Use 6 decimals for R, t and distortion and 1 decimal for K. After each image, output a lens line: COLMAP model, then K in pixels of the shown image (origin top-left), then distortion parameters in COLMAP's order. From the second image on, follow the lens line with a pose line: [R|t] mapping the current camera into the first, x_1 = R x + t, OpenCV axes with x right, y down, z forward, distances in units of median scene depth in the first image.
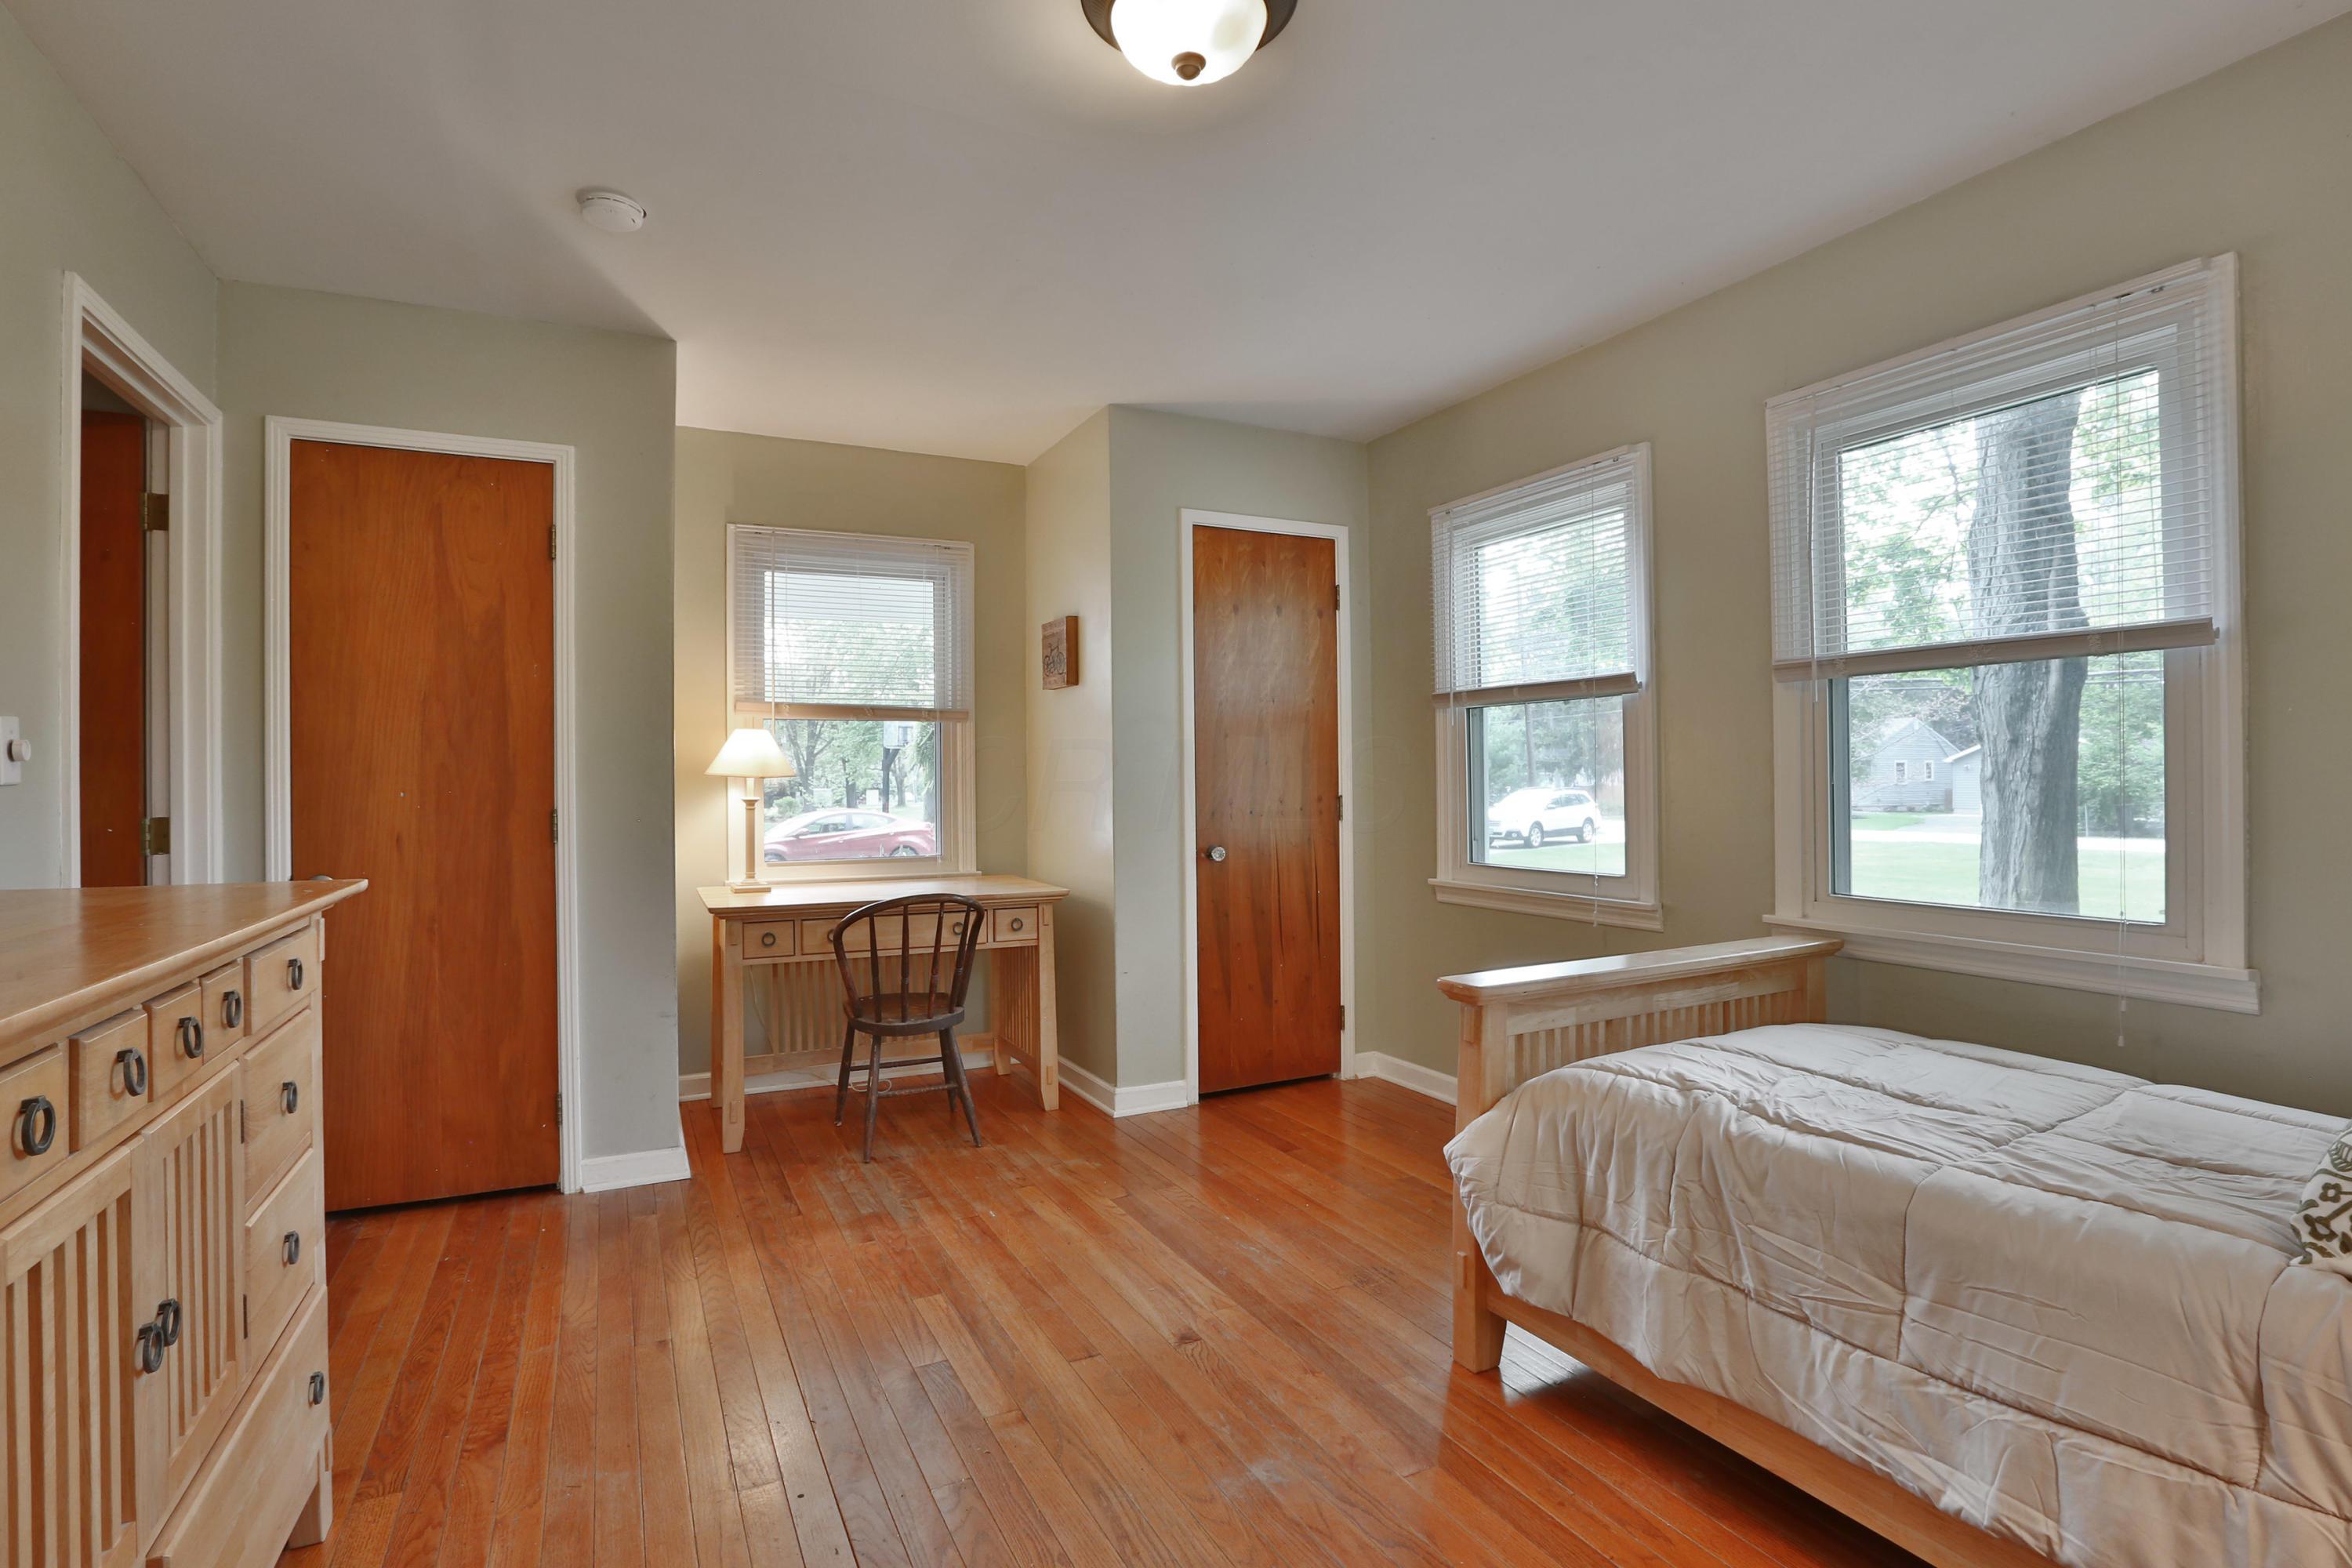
lens RADIAL K [[1127.7, 0, 1163.8], [0, 1127.7, 771.9], [0, 0, 1]] dist [-0.047539, 0.012601]
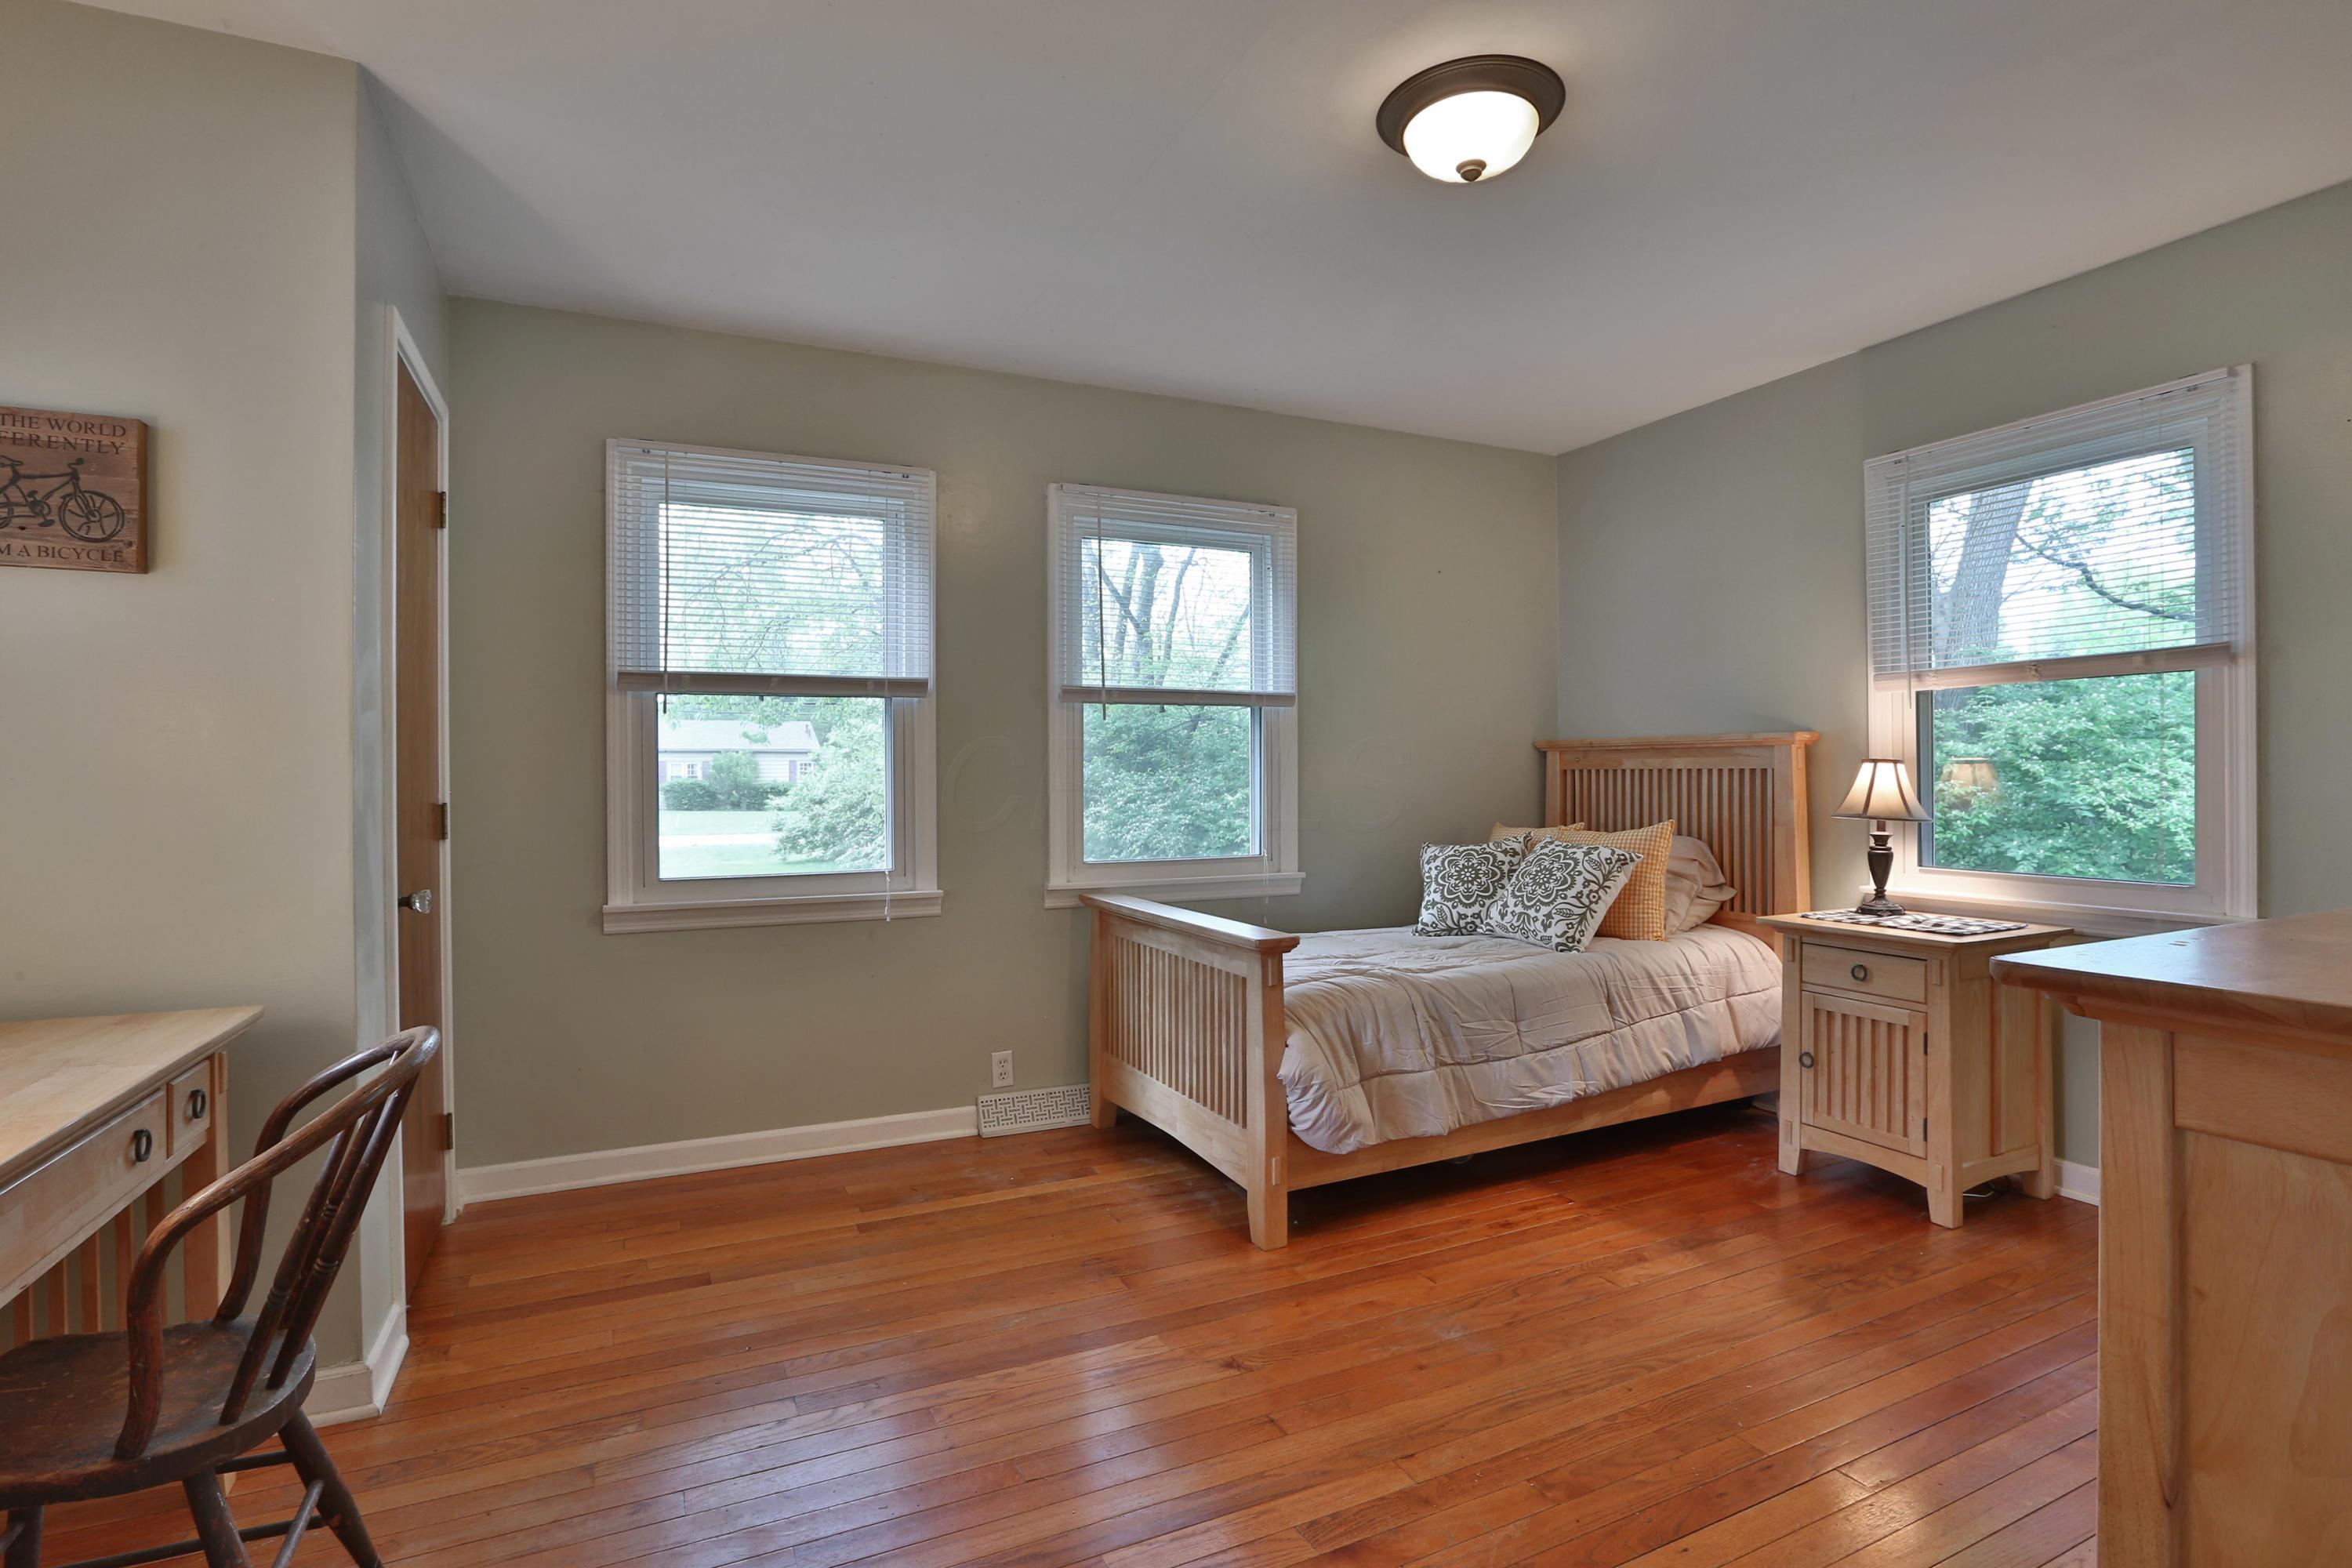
lens RADIAL K [[1127.7, 0, 1165.8], [0, 1127.7, 789.0], [0, 0, 1]] dist [-0.047539, 0.012601]
pose [[0.018033, 0.008902, 0.999798, -0.697301], [0.004674, 0.999949, -0.008988, 0.029367], [-0.999826, 0.004835, 0.017990, 0.791355]]
